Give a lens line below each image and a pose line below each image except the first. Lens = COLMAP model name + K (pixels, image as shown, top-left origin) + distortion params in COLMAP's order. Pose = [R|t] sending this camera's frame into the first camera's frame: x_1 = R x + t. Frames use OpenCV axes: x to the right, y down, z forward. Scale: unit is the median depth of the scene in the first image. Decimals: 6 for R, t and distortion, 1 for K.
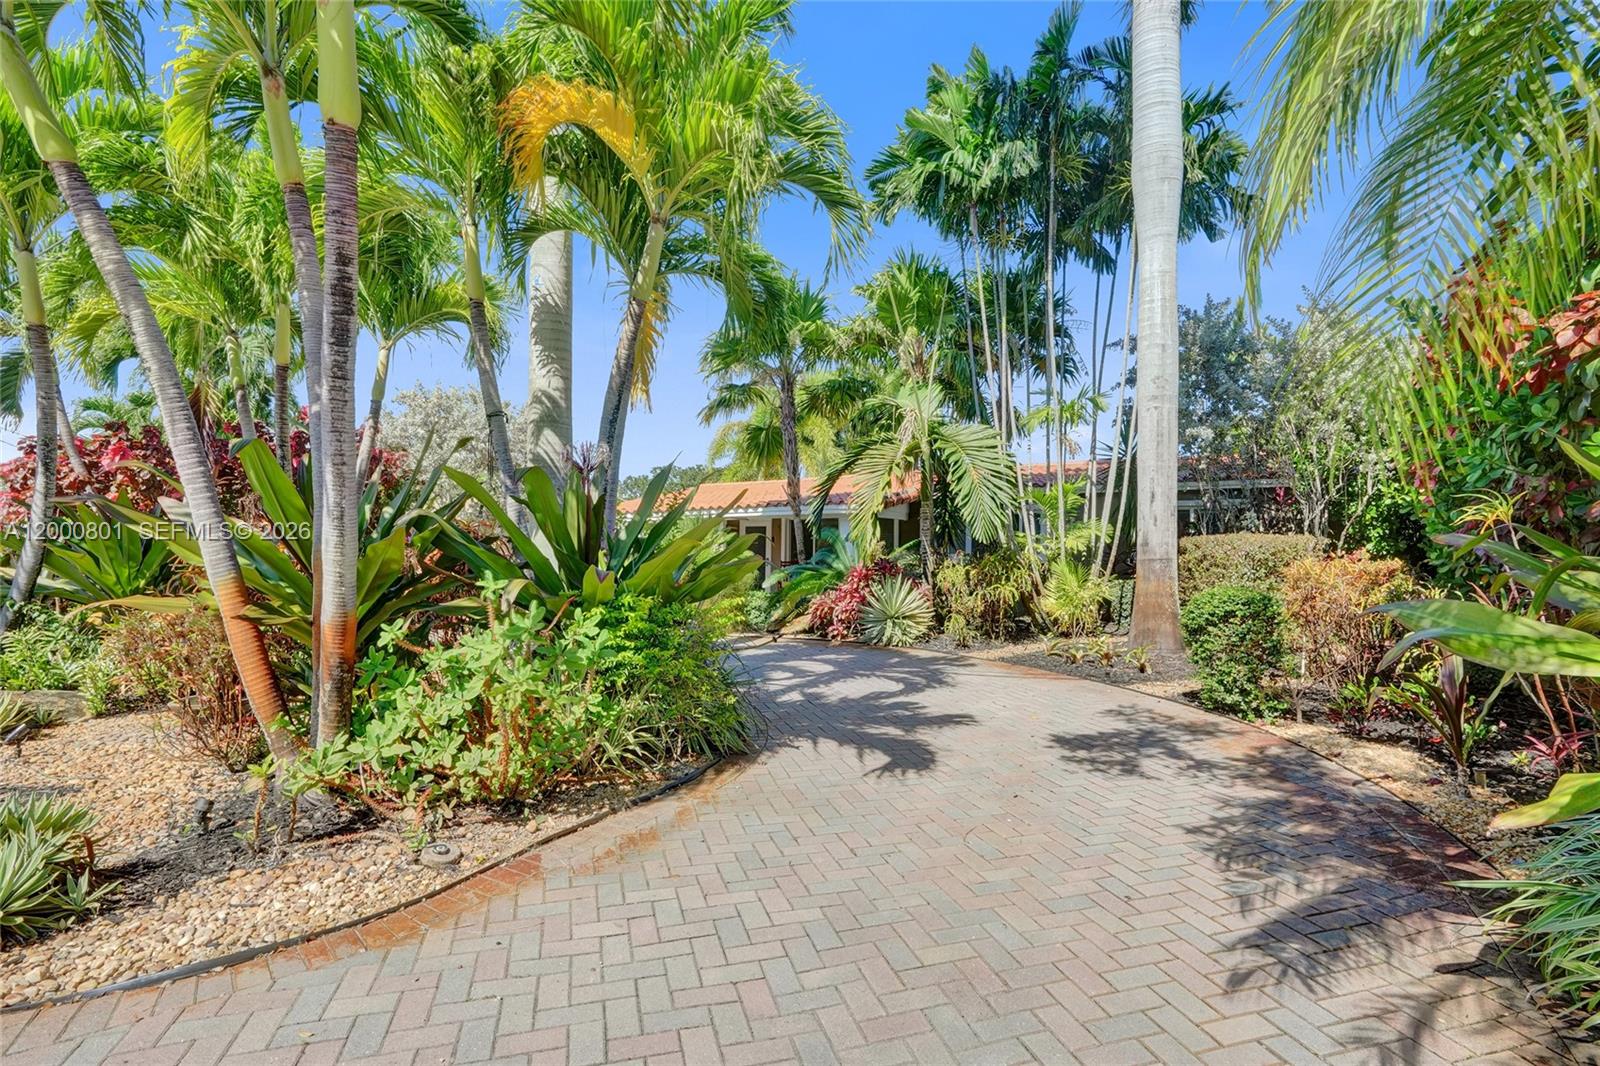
lens RADIAL K [[767.1, 0, 798.1], [0, 767.1, 537.5], [0, 0, 1]] dist [-0.054179, 0.032732]
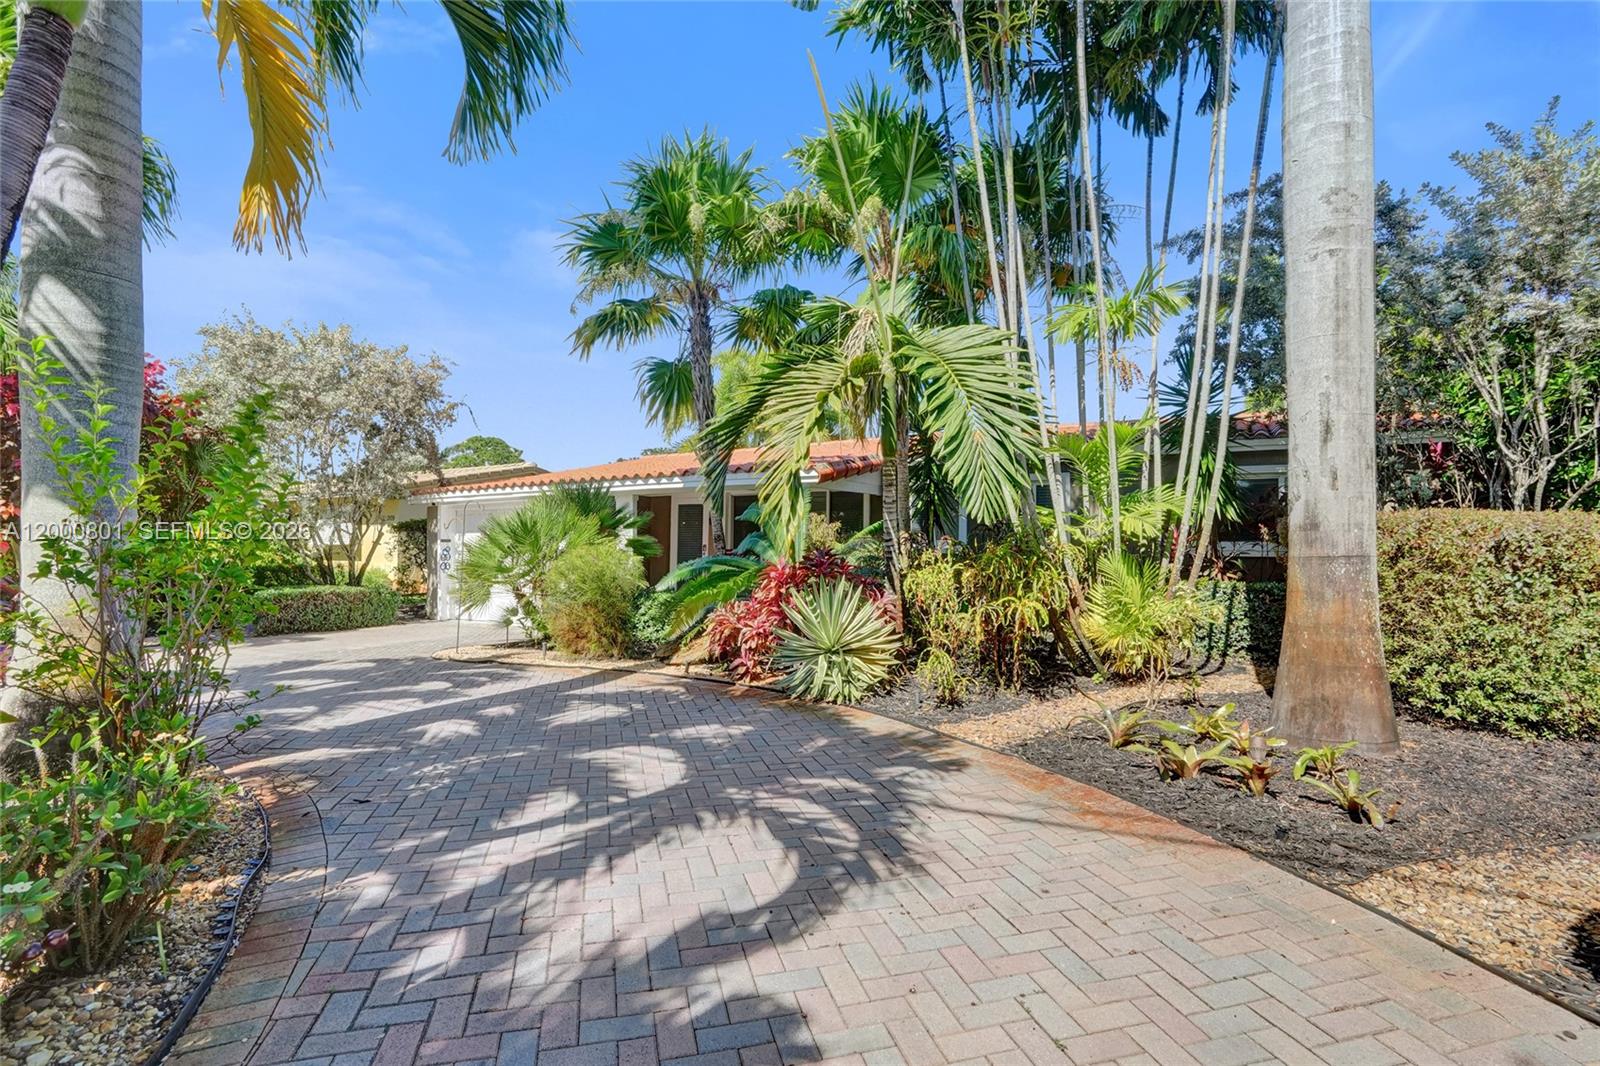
lens RADIAL K [[742.0, 0, 769.9], [0, 742.0, 500.3], [0, 0, 1]] dist [-0.045813, 0.000094]
pose [[0.999156, 0.000278, -0.041087, 0.095764], [-0.001397, 0.999629, -0.027205, 0.004191], [0.041064, 0.027239, 0.998785, 0.405123]]
